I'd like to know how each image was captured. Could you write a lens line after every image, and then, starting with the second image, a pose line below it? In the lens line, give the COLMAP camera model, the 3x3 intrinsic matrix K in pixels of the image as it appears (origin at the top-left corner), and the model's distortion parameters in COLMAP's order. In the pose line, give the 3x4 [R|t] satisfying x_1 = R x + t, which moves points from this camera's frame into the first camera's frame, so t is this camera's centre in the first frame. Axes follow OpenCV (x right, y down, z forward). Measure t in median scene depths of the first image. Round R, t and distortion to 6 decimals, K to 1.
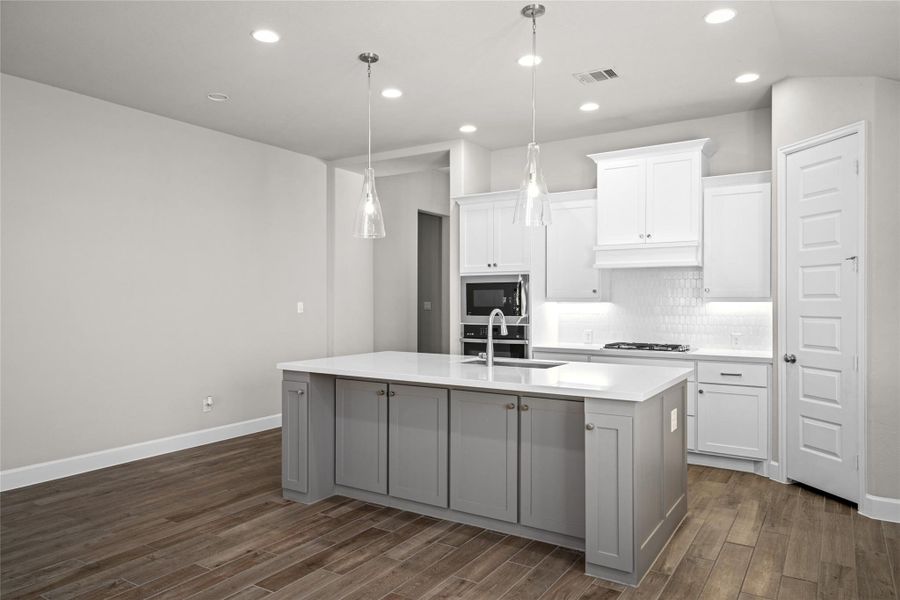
lens RADIAL K [[593.6, 0, 450.0], [0, 593.6, 300.0], [0, 0, 1]] dist [0.003182, 0.000520]
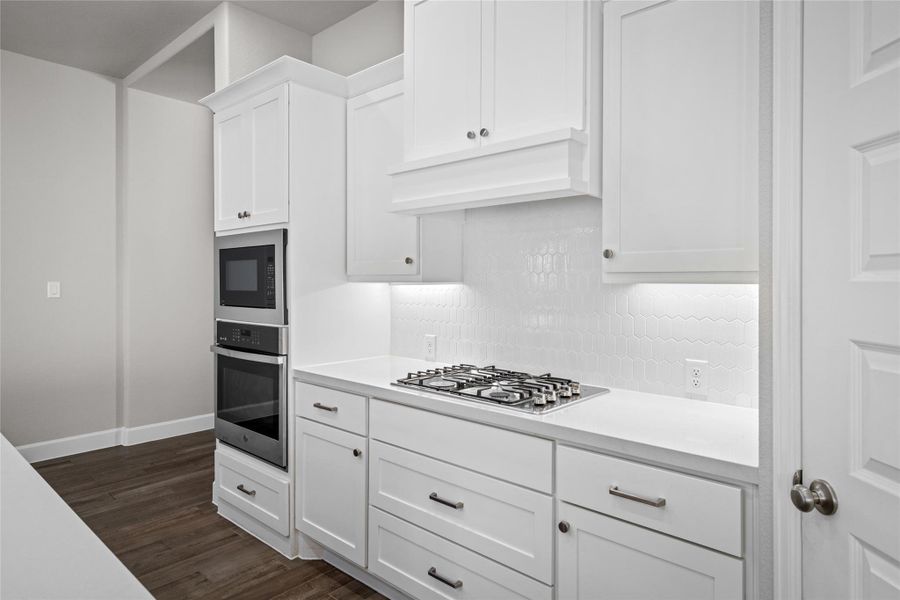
lens RADIAL K [[525.8, 0, 449.0], [0, 525.8, 276.1], [0, 0, 1]] dist [0.000616, 0.000310]
pose [[0.986941, -0.001324, -0.161076, 0.347817], [0.000517, 0.999987, -0.005051, 0.000198], [0.161081, 0.004901, 0.986929, 0.573022]]
